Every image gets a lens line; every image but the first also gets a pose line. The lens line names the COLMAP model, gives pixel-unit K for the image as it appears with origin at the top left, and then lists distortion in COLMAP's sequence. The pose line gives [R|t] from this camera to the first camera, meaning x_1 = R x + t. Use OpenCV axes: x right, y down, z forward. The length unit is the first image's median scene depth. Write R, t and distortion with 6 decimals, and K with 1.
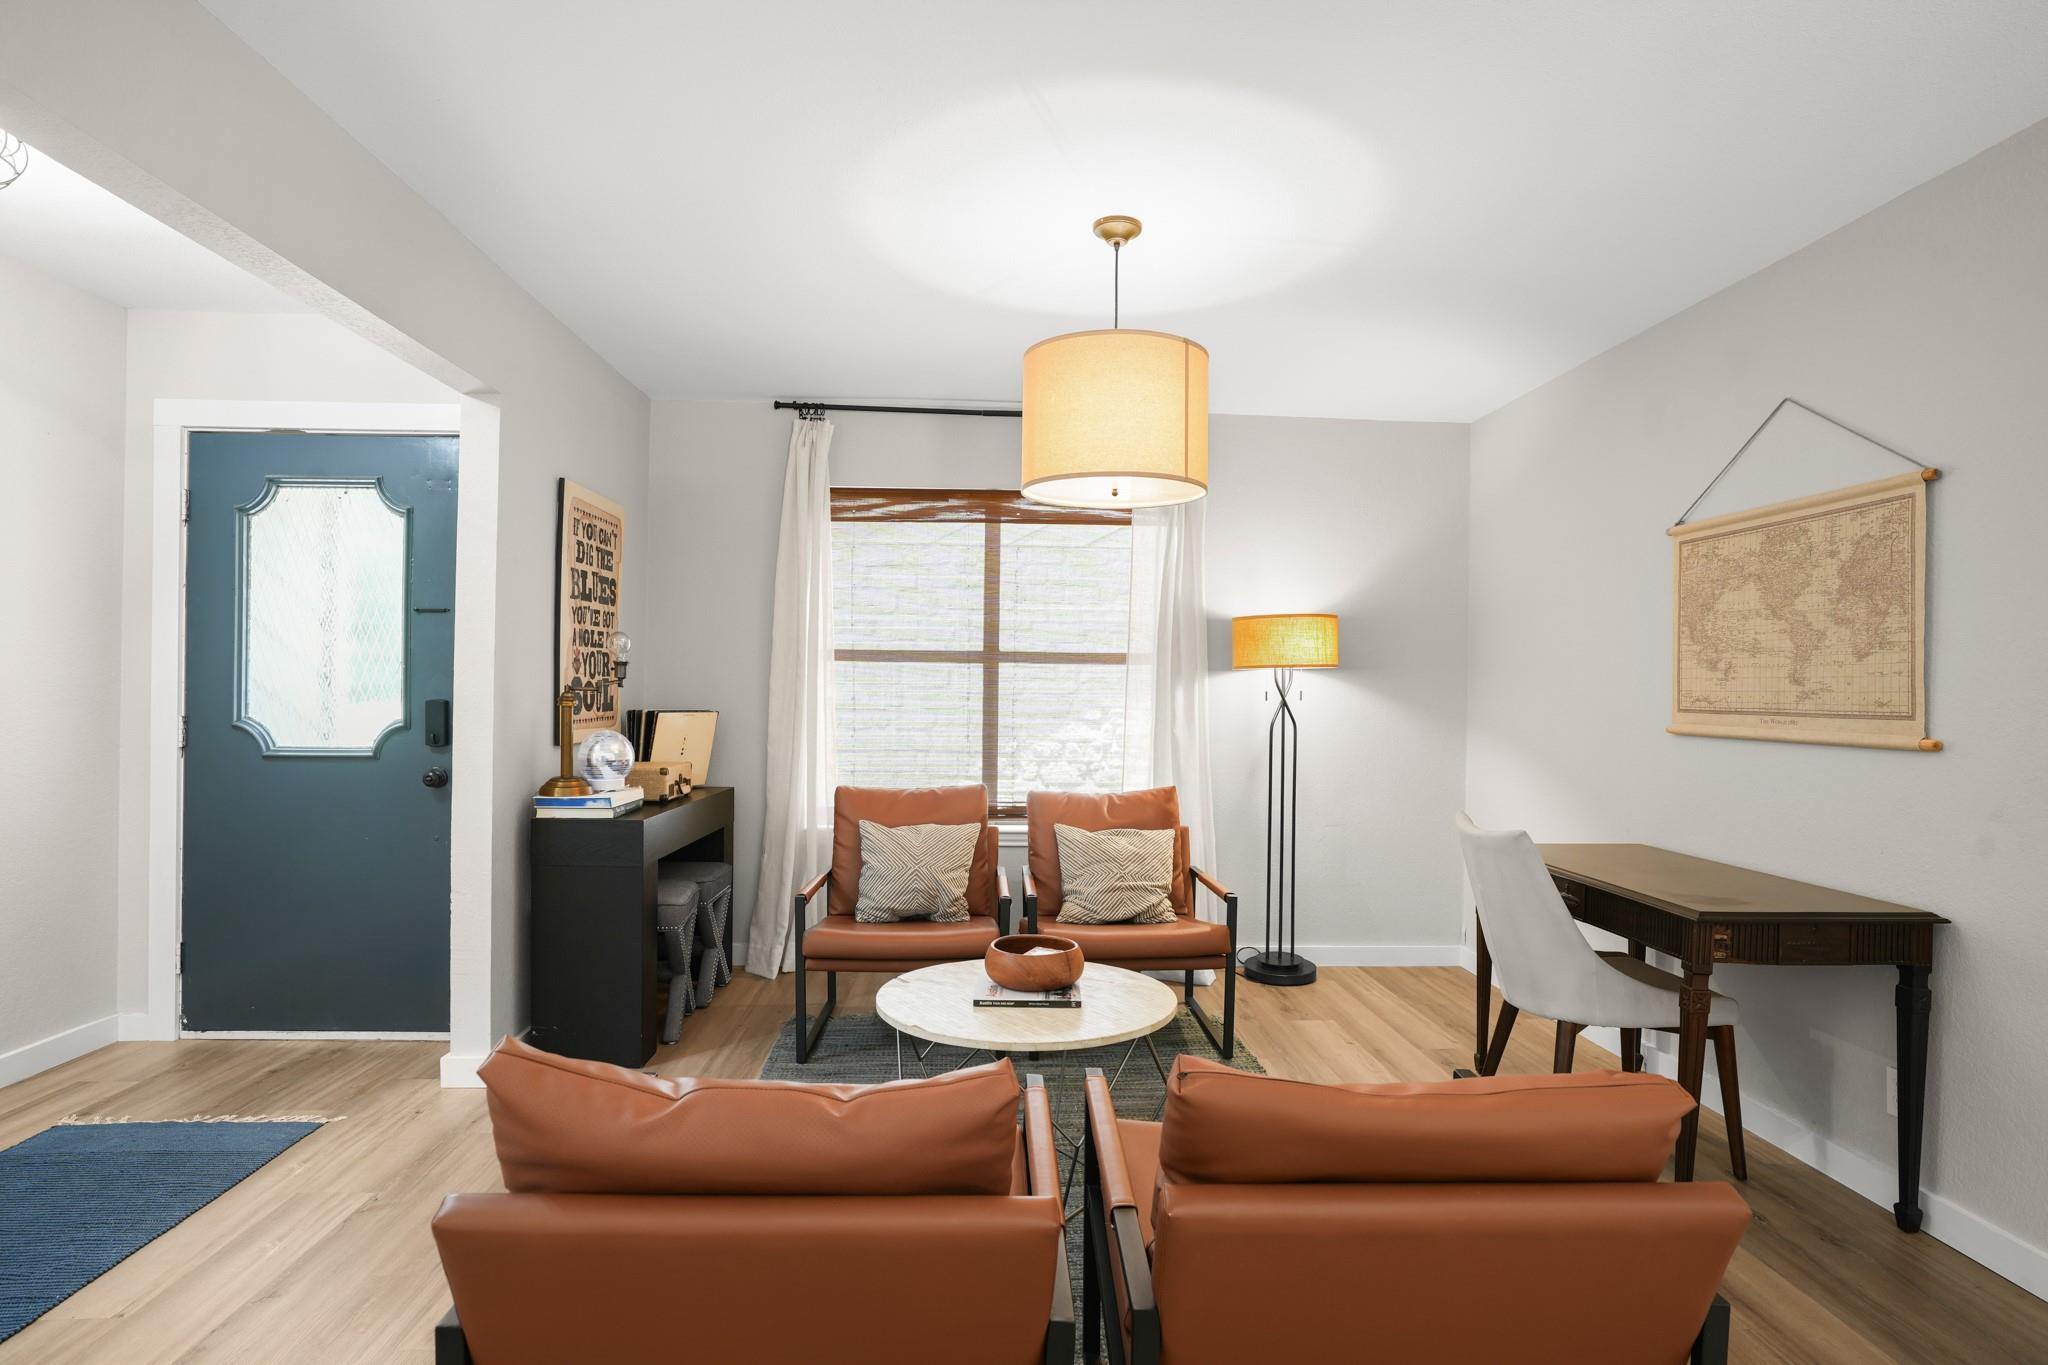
lens RADIAL K [[1044.5, 0, 1027.1], [0, 1044.5, 688.9], [0, 0, 1]] dist [-0.042795, 0.010893]
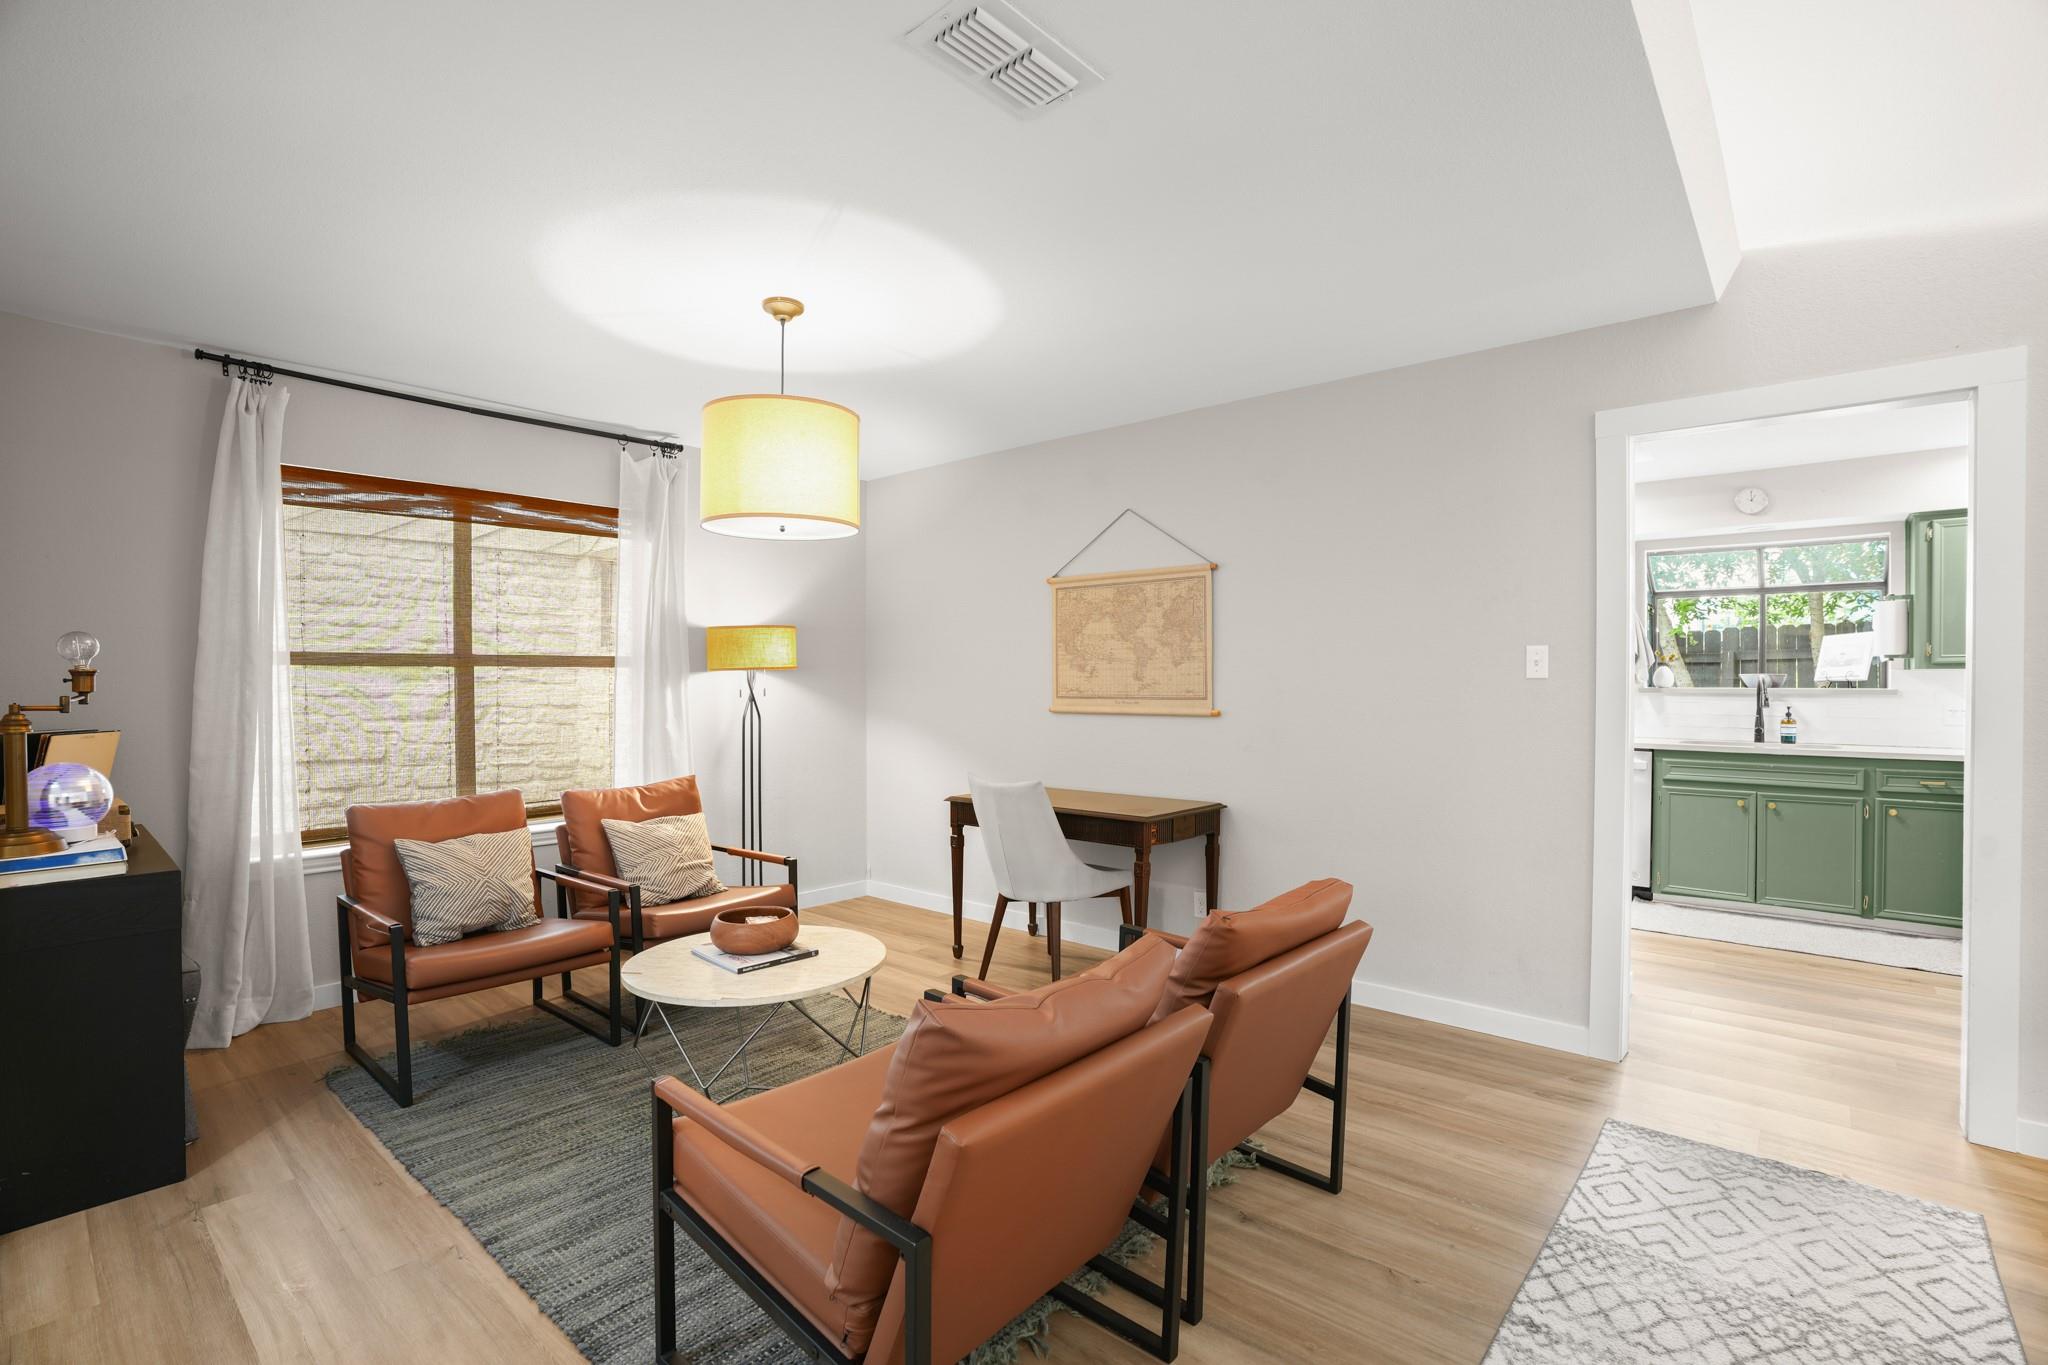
lens RADIAL K [[948.1, 0, 1001.8], [0, 948.1, 688.5], [0, 0, 1]] dist [-0.055905, 0.013790]
pose [[0.700610, -0.021772, 0.713212, -0.391387], [0.013732, 0.999761, 0.017029, -0.015326], [-0.713412, -0.002137, 0.700742, 0.048046]]
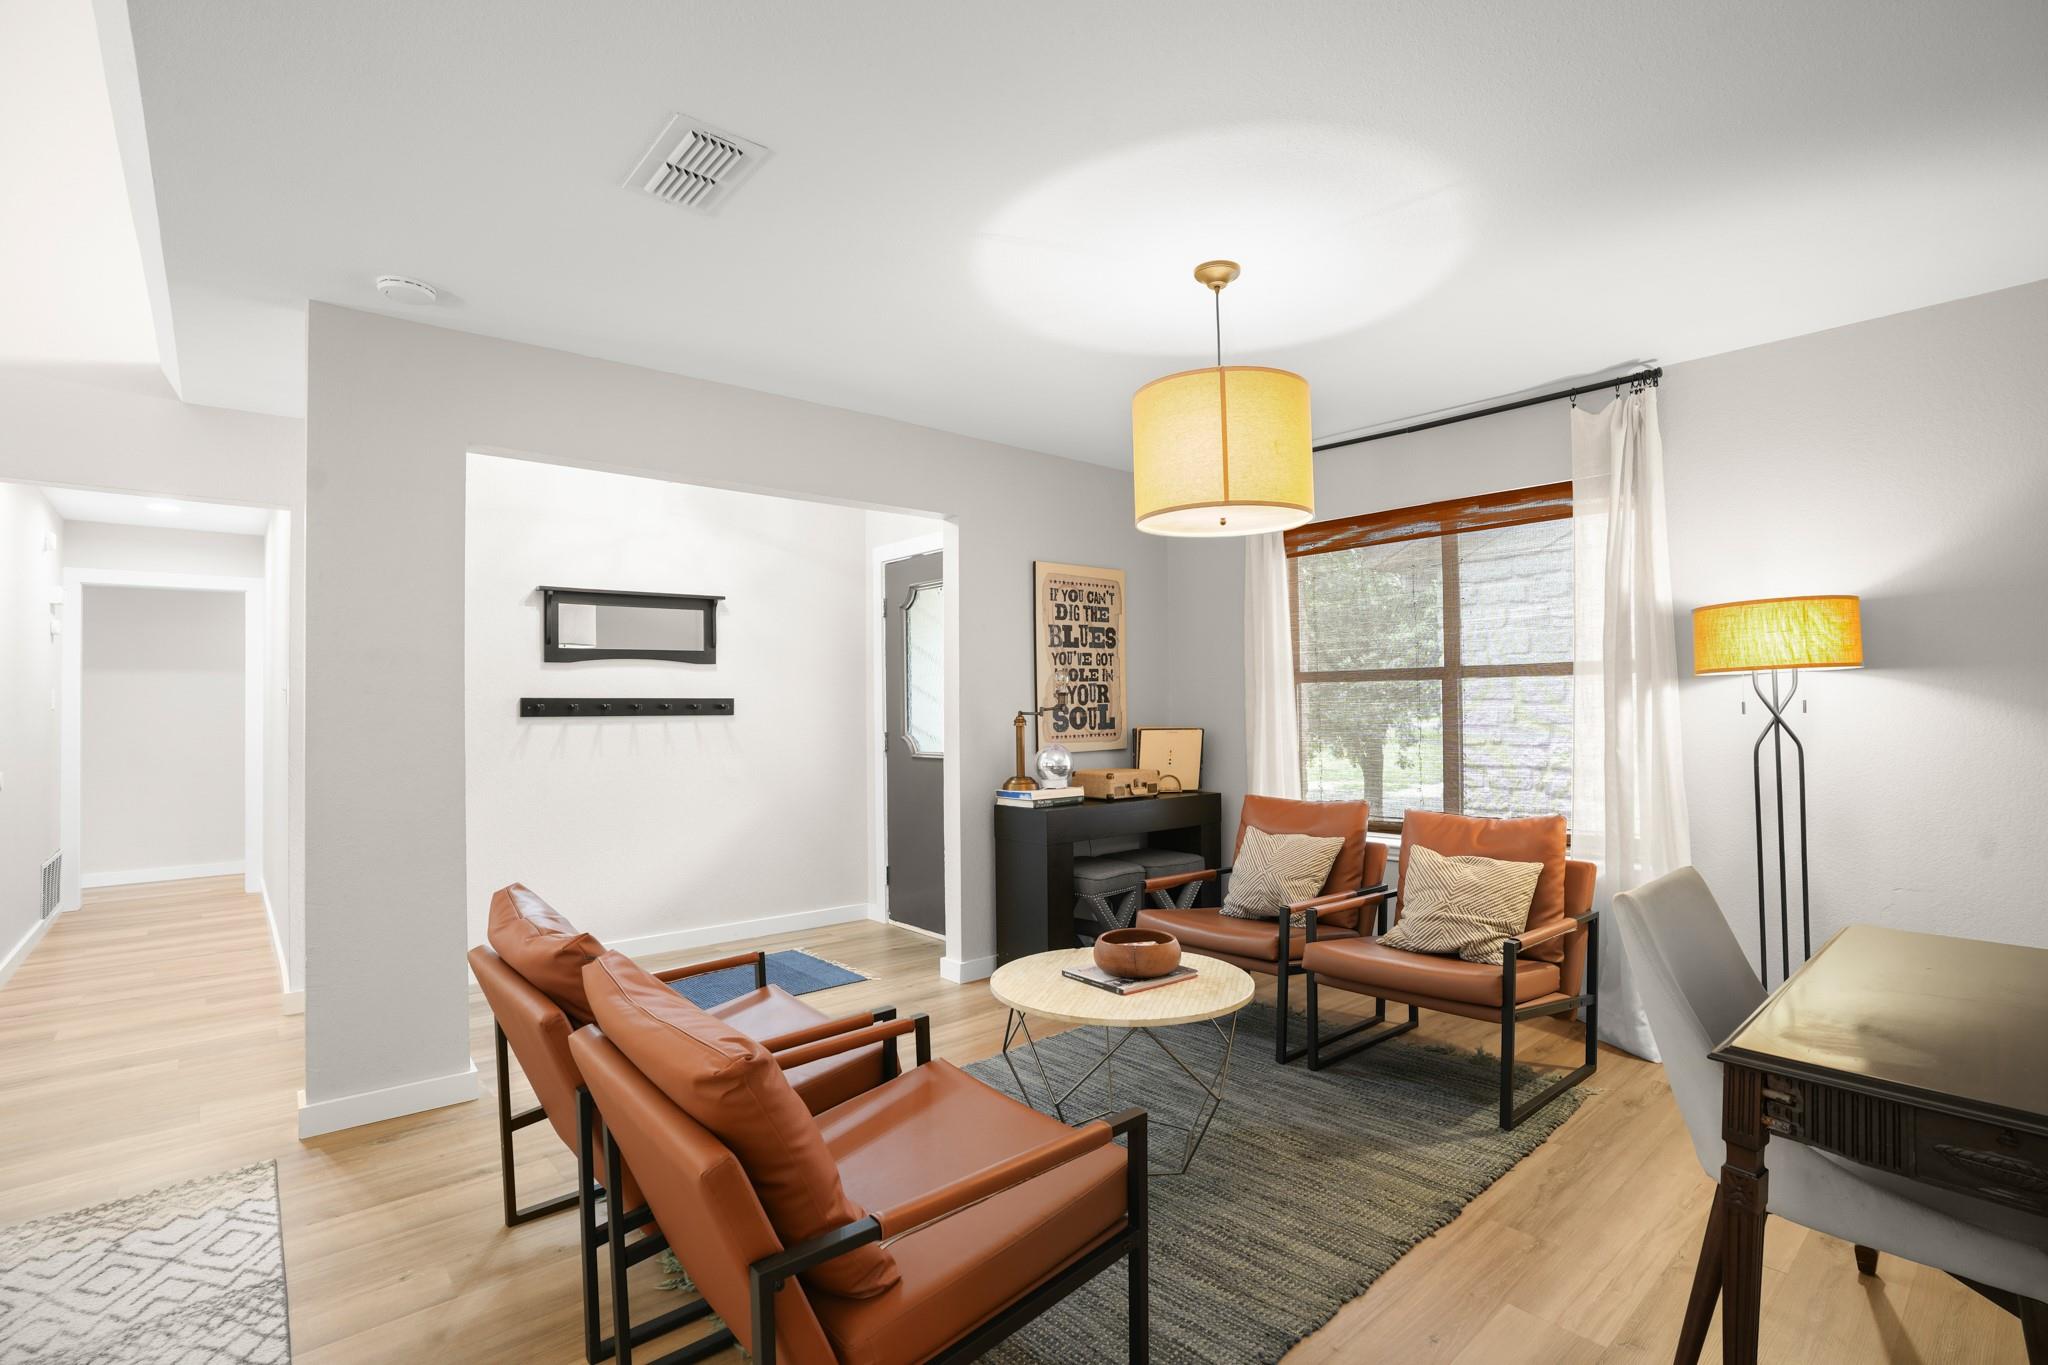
lens RADIAL K [[948.1, 0, 1025.7], [0, 948.1, 686.7], [0, 0, 1]] dist [-0.055905, 0.013790]
pose [[0.623529, -0.034476, -0.781040, 0.523613], [0.017509, 0.999392, -0.030136, 0.002578], [0.781604, 0.005115, 0.623754, 0.189987]]
